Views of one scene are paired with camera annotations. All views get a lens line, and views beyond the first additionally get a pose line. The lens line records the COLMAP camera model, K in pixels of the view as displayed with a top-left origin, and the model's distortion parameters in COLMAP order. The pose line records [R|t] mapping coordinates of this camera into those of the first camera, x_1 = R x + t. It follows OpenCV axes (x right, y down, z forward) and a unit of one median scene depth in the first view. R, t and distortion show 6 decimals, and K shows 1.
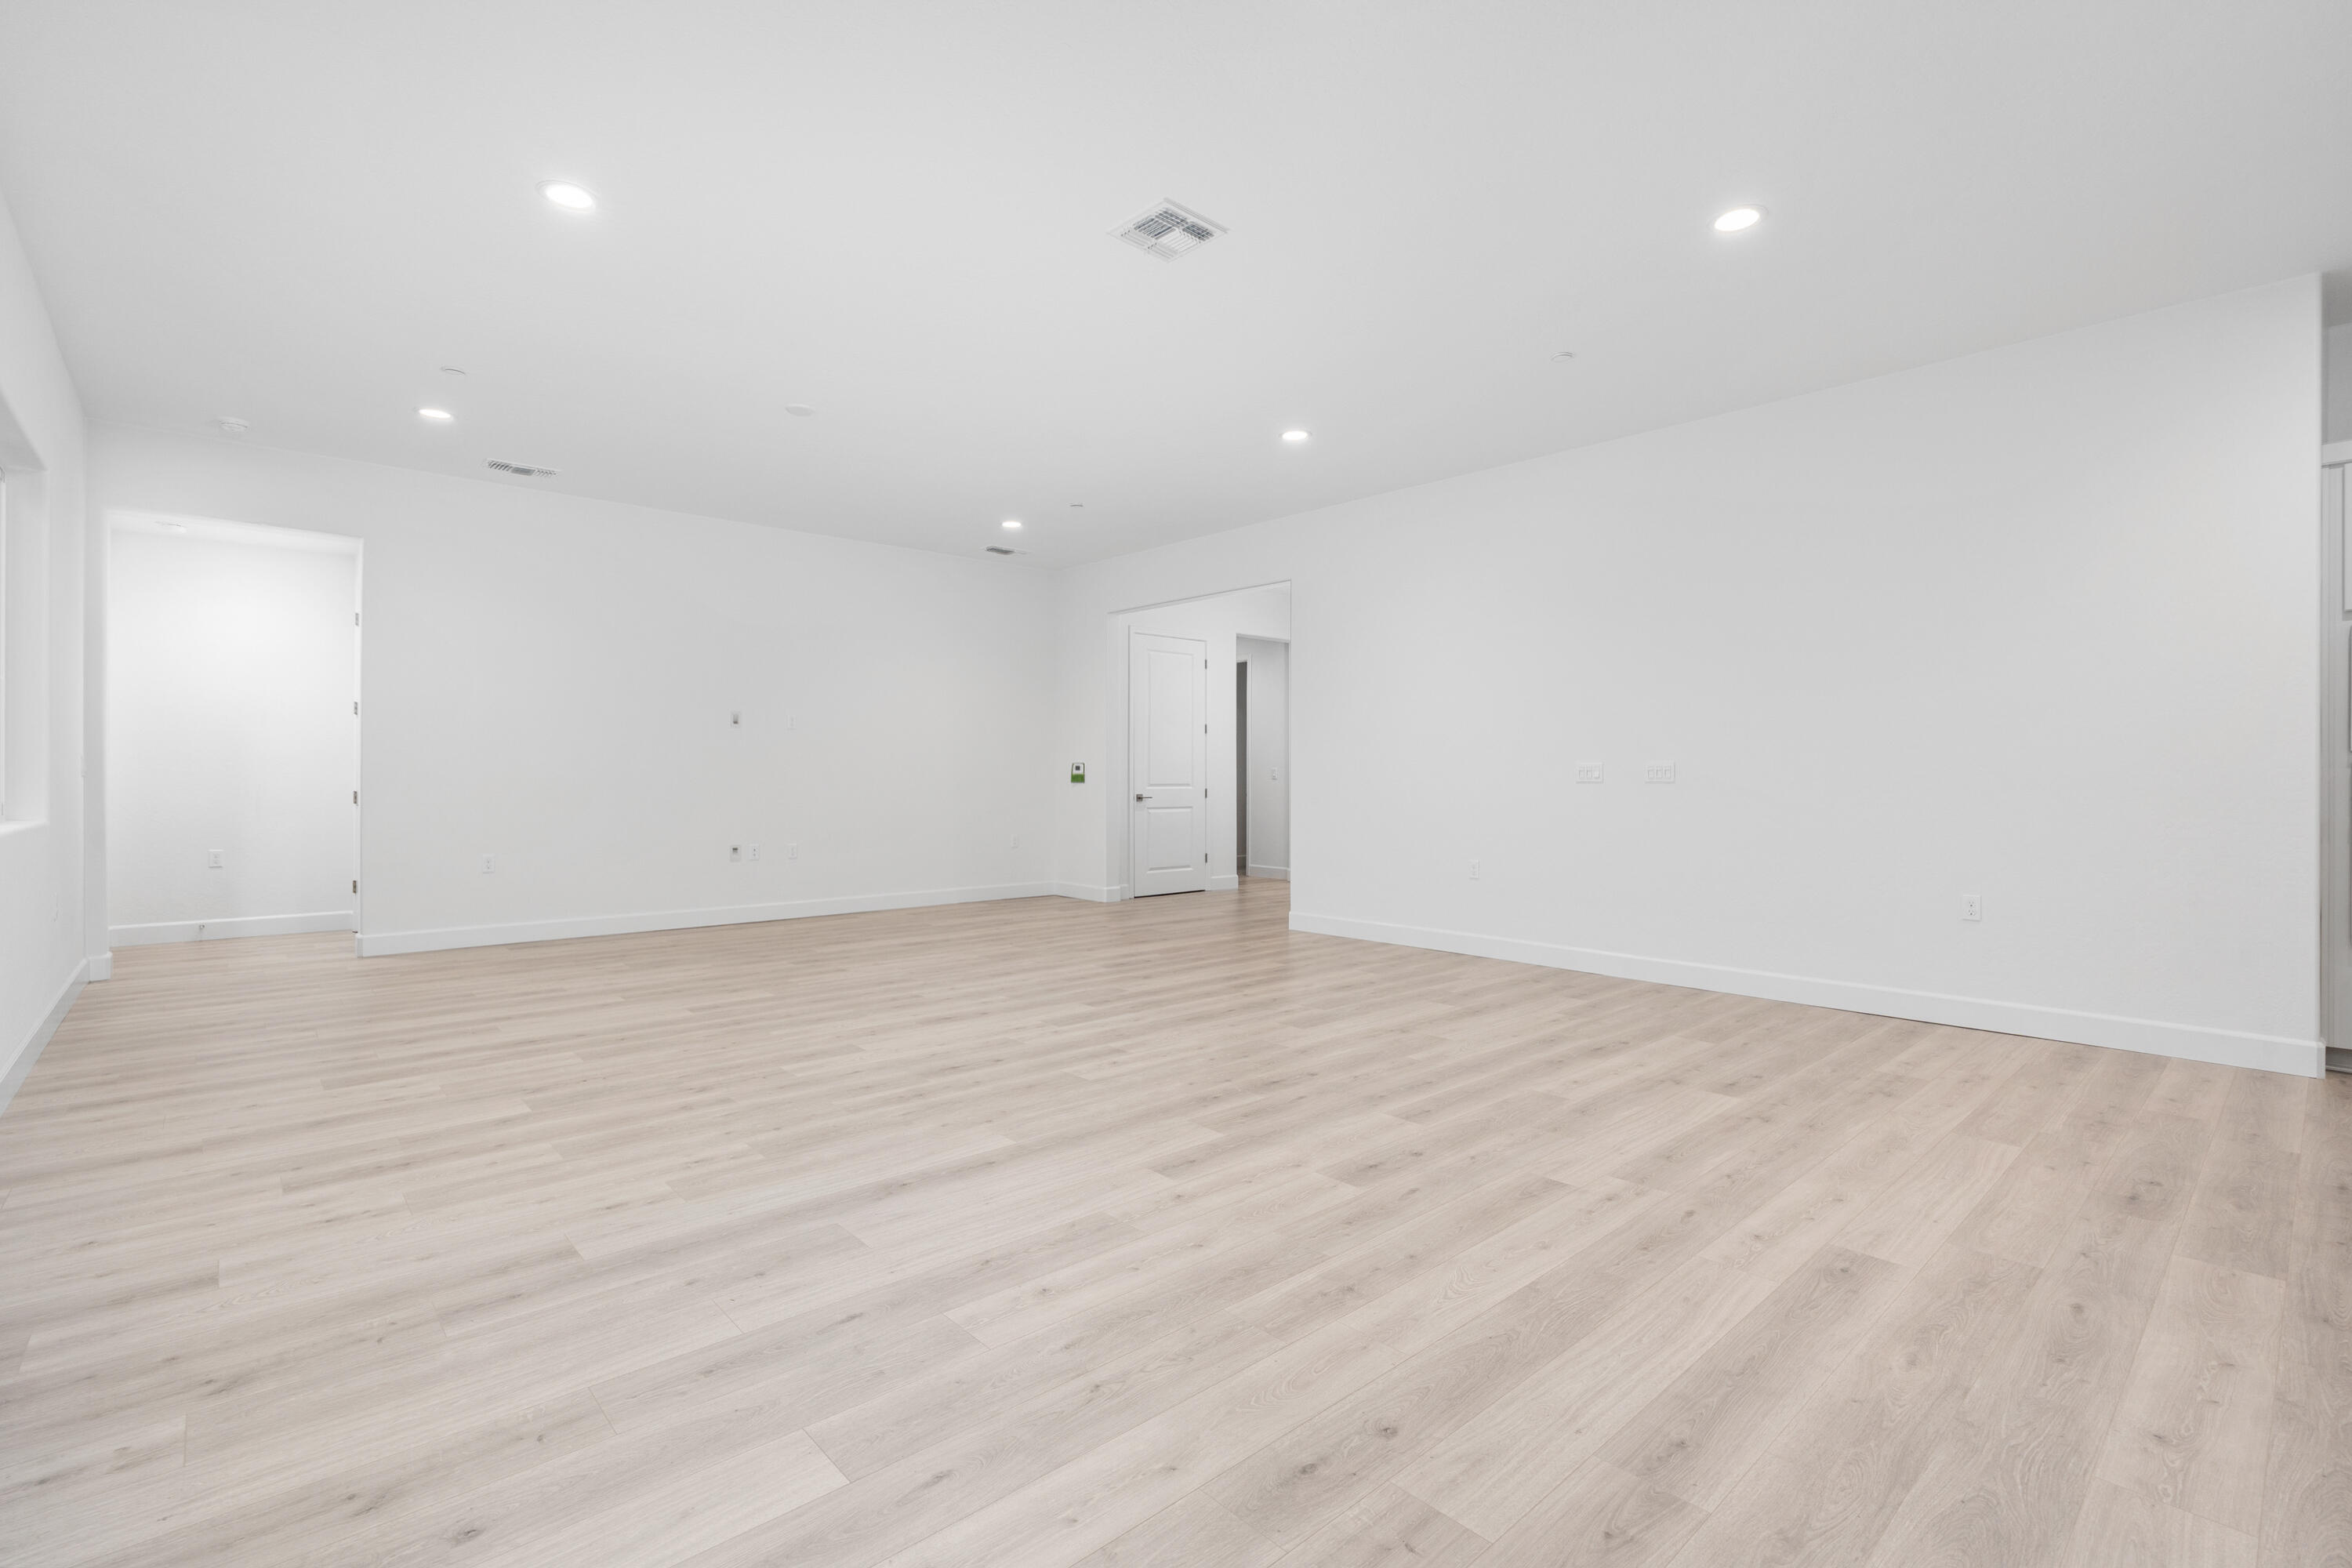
lens RADIAL K [[1050.5, 0, 1165.6], [0, 1050.5, 718.3], [0, 0, 1]] dist [-0.001632, 0.000165]
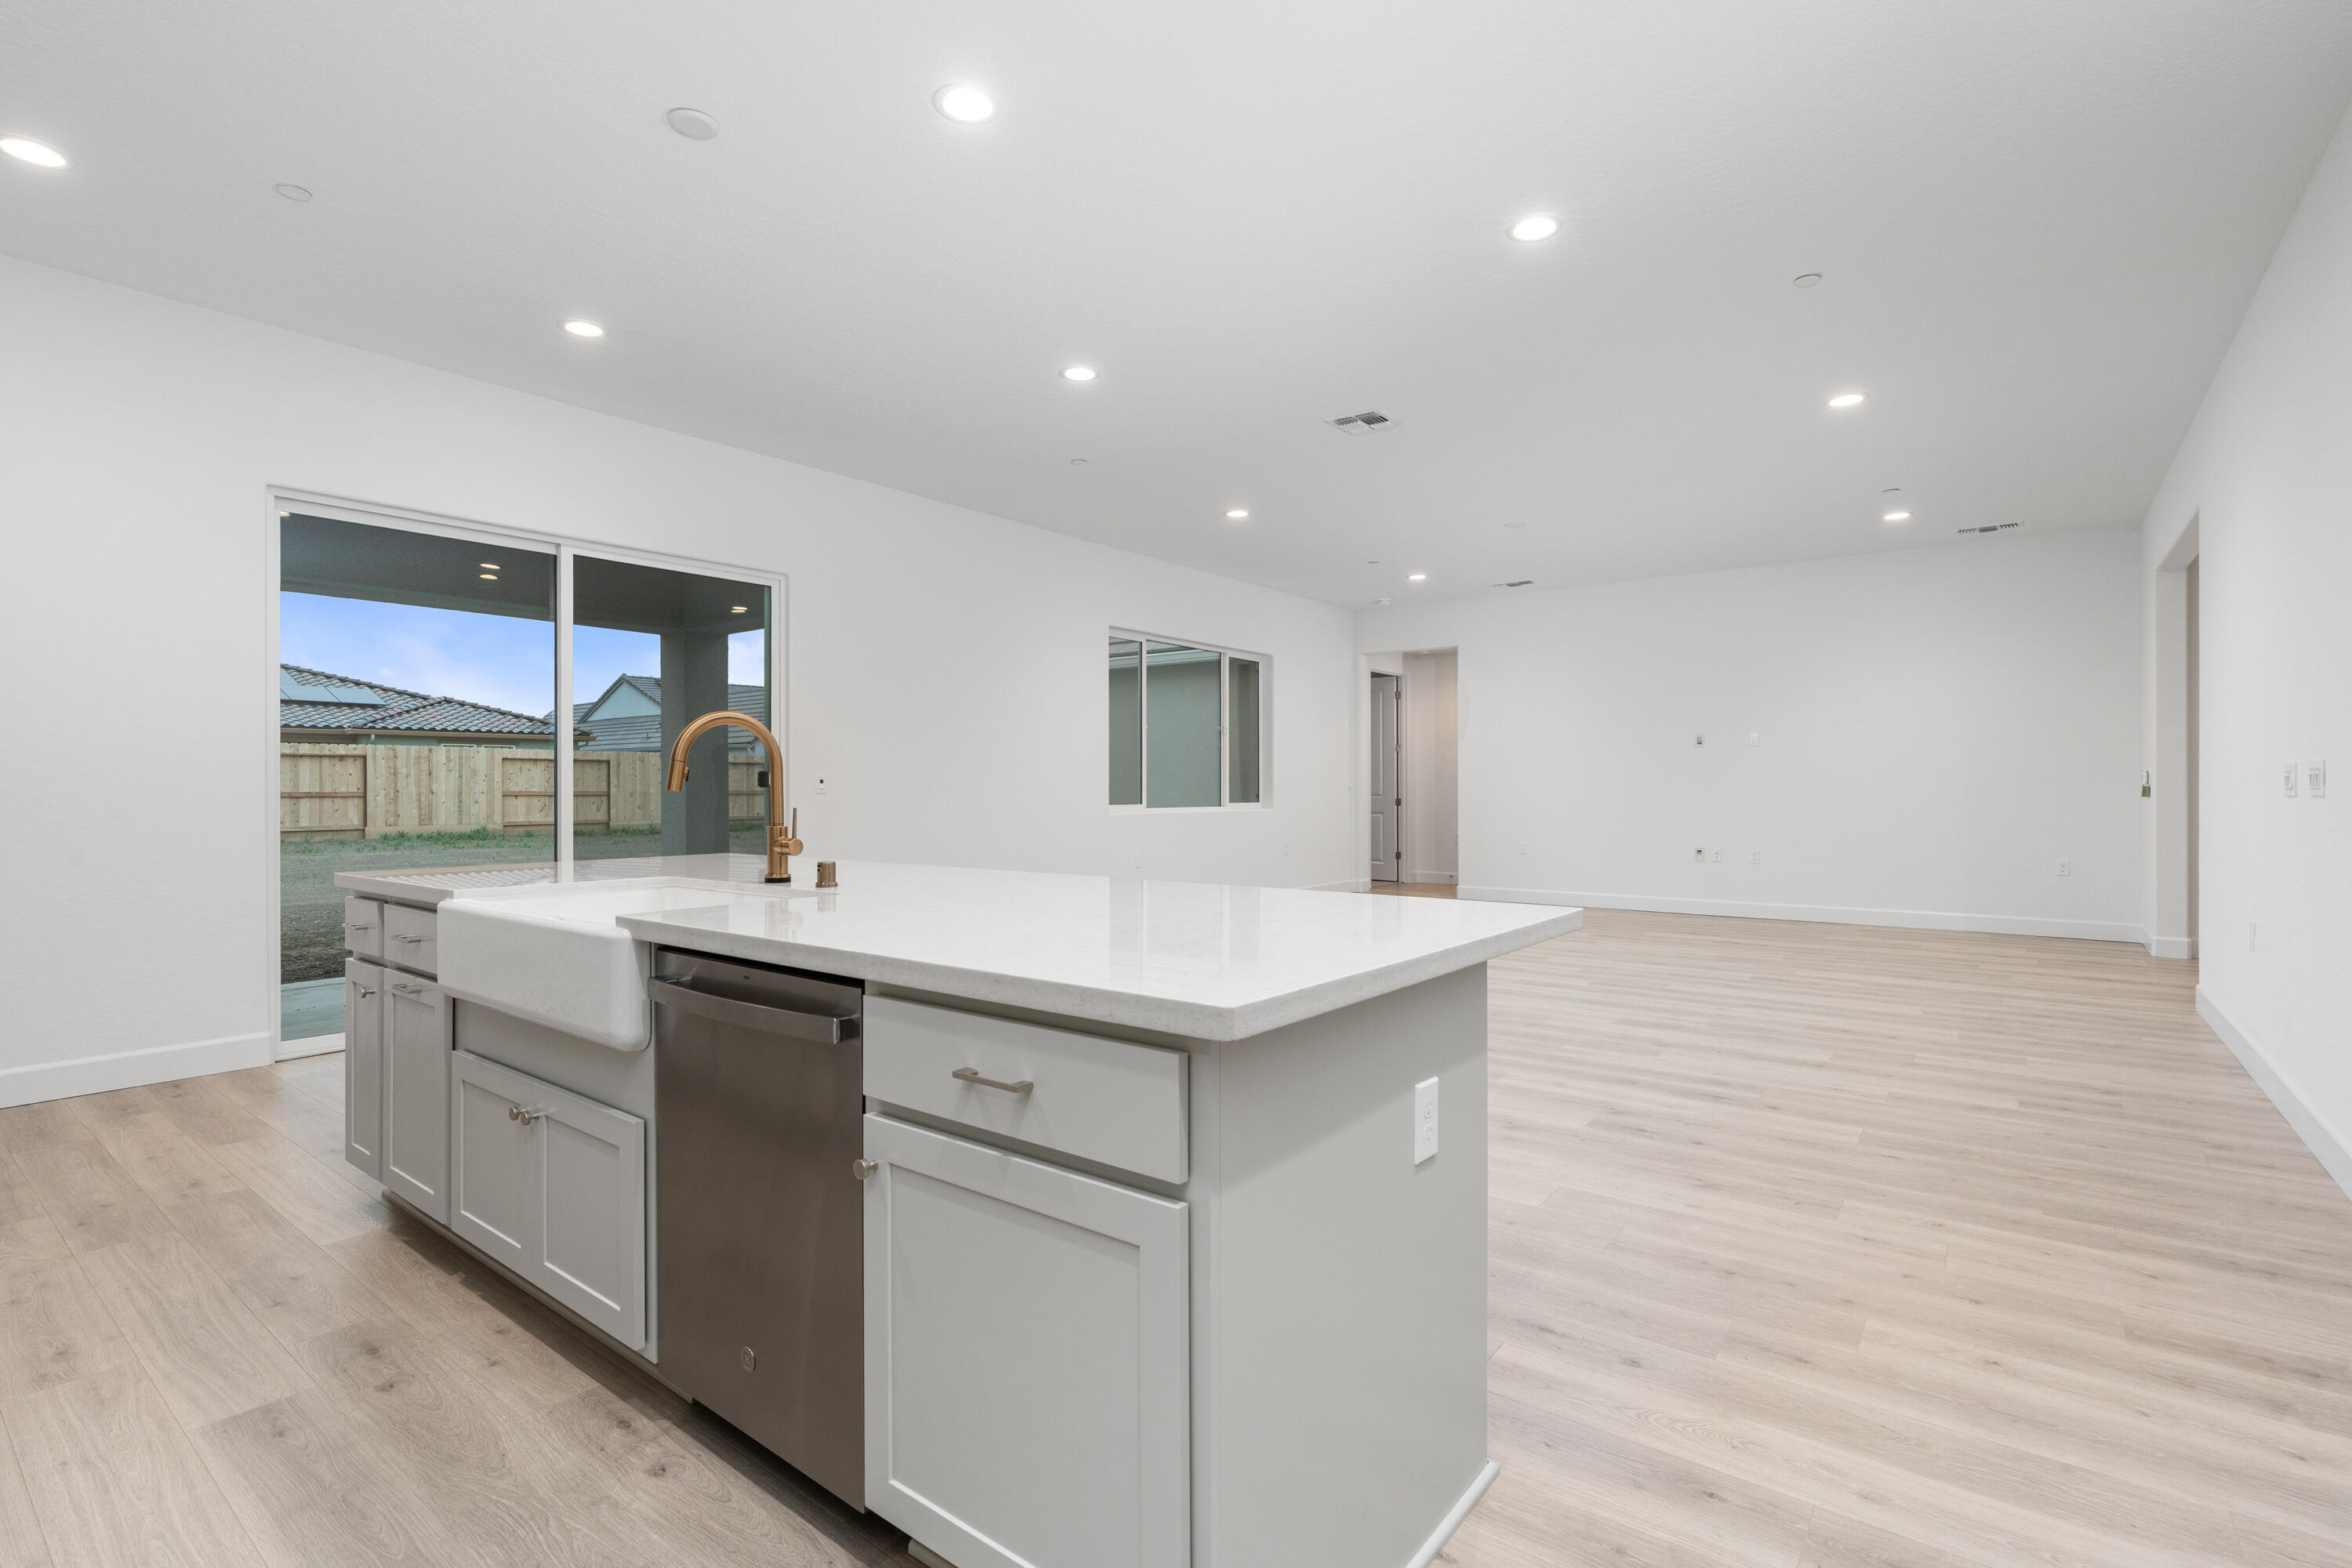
lens RADIAL K [[1077.5, 0, 1178.2], [0, 1077.5, 786.5], [0, 0, 1]] dist [-0.004901, 0.001508]
pose [[0.183475, -0.006262, -0.983004, 1.773927], [0.057439, 0.998339, 0.004361, 0.037096], [0.981345, -0.057263, 0.183530, 0.593750]]
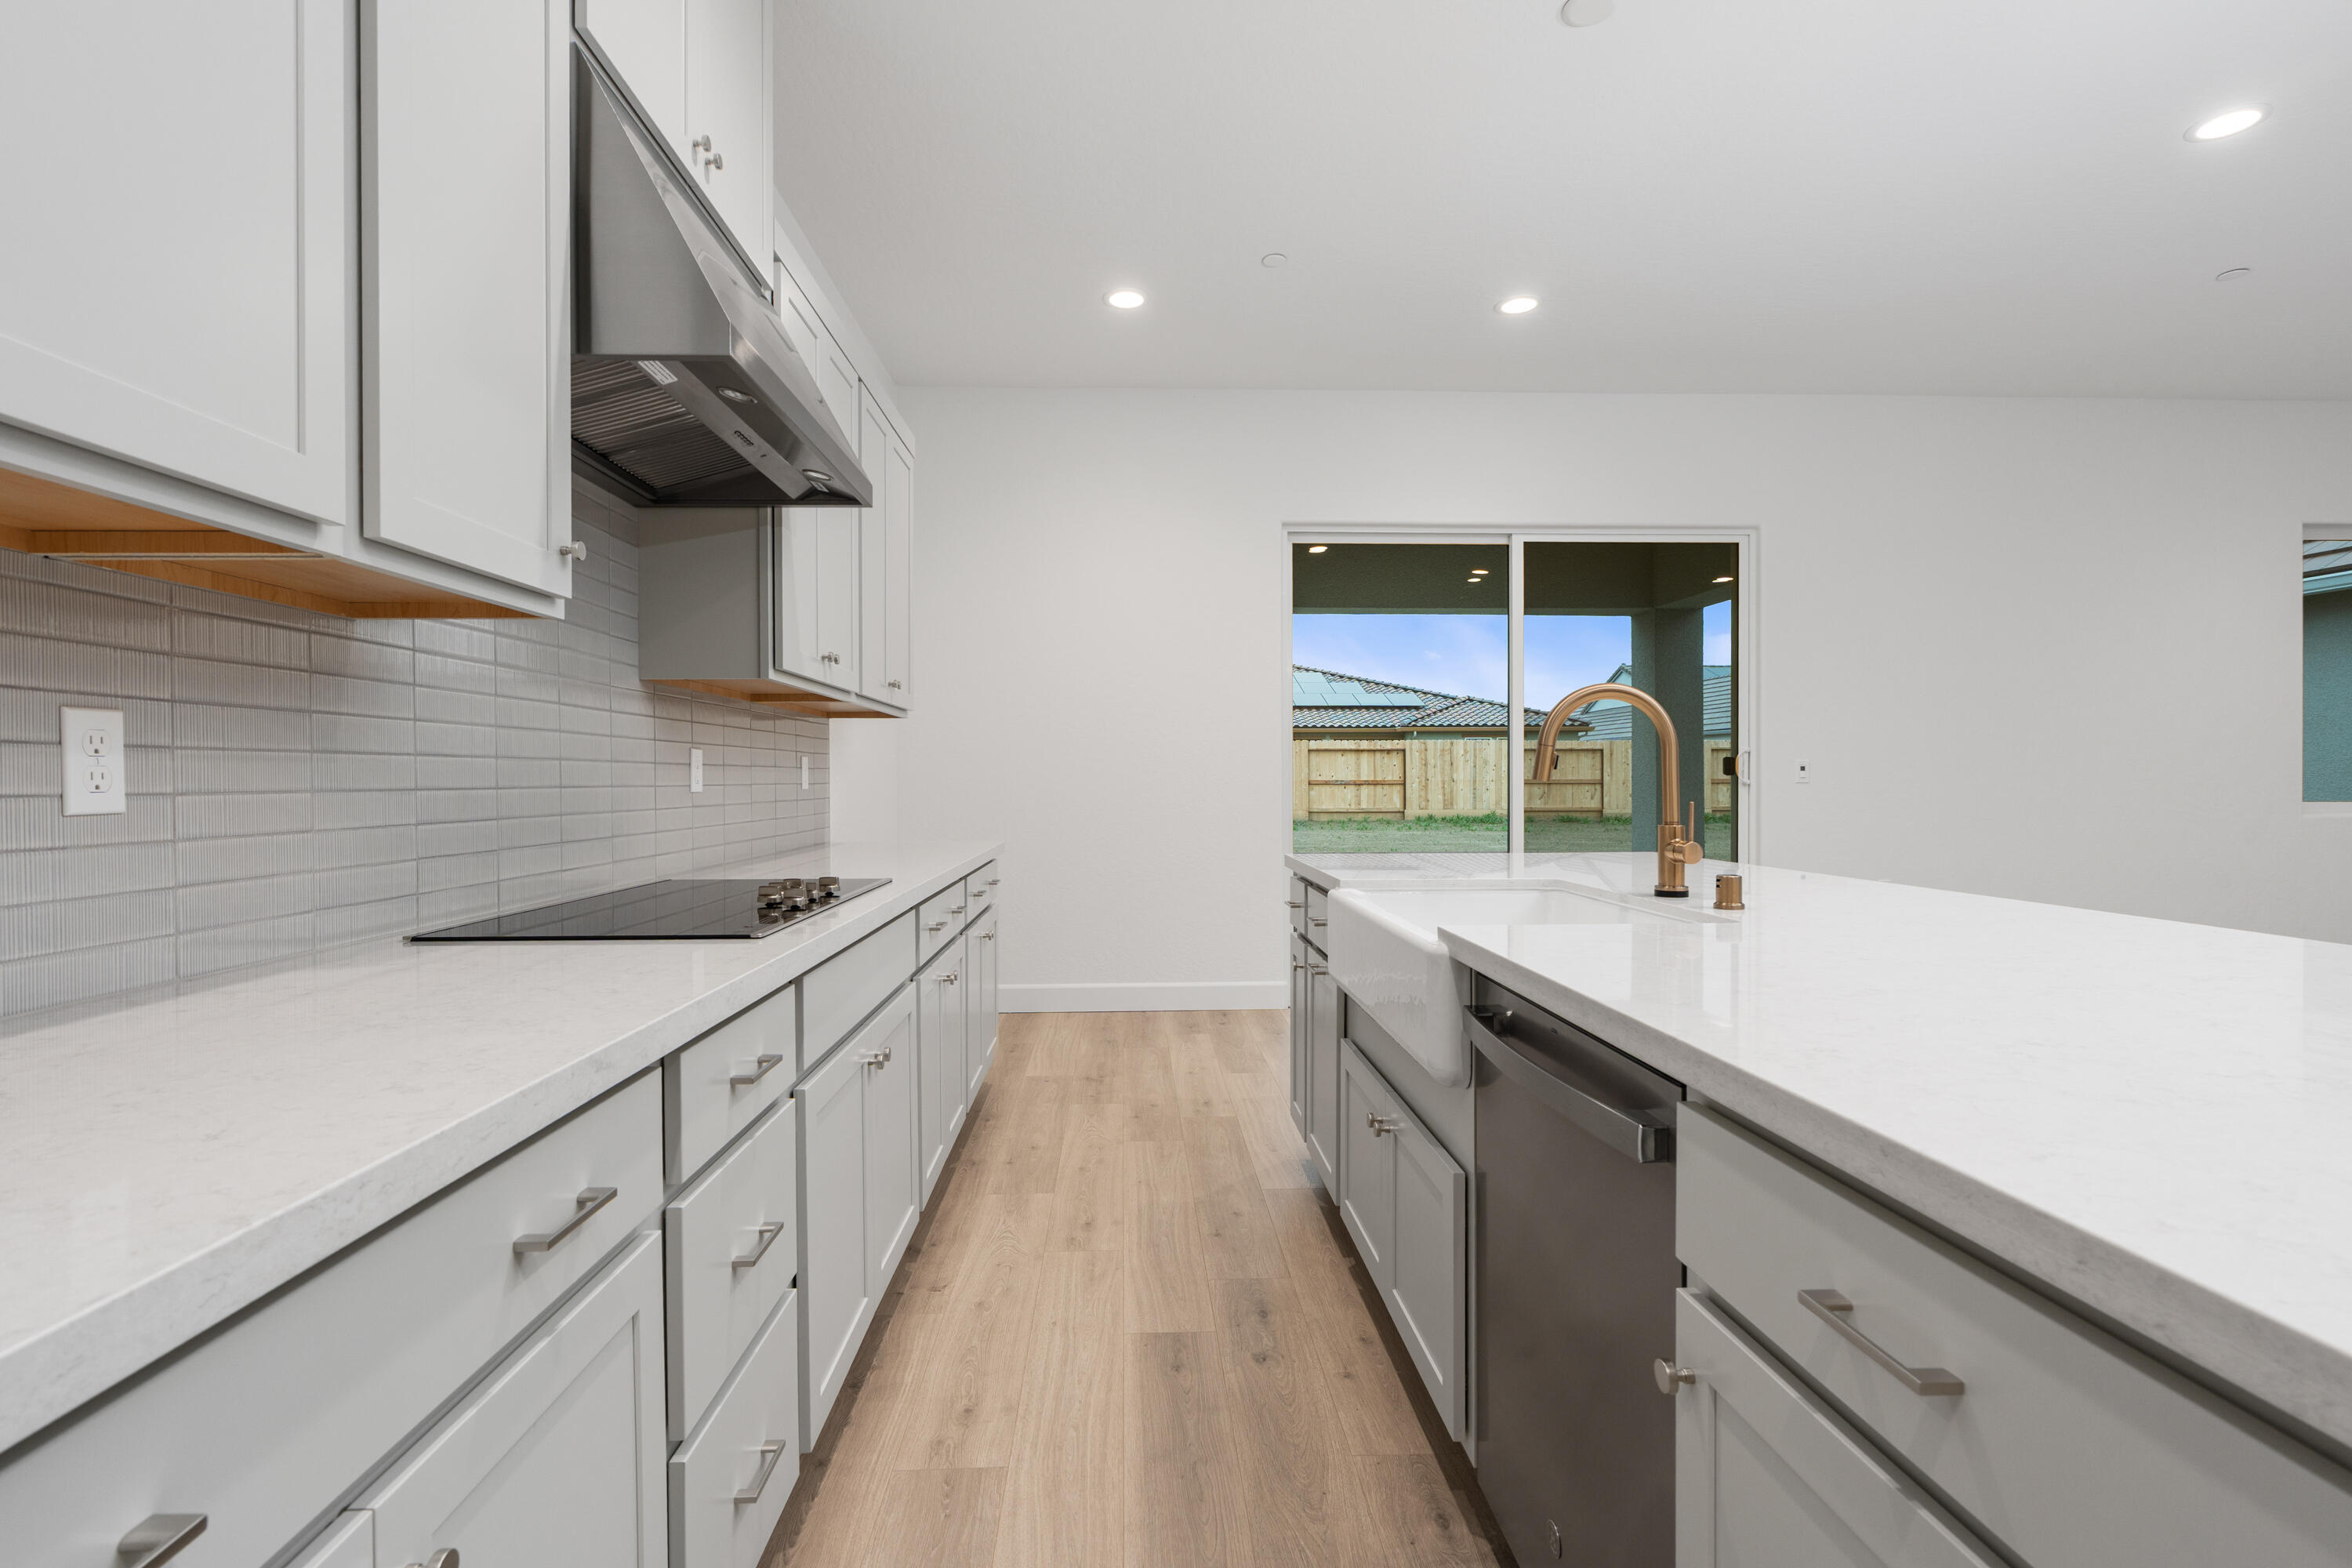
lens RADIAL K [[1093.9, 0, 1162.6], [0, 1093.9, 783.9], [0, 0, 1]] dist [-0.004761, 0.000326]
pose [[-0.640026, 0.001120, -0.768353, 1.599346], [0.043122, 0.998475, -0.034464, 0.038037], [0.767142, -0.055191, -0.639098, 0.632423]]
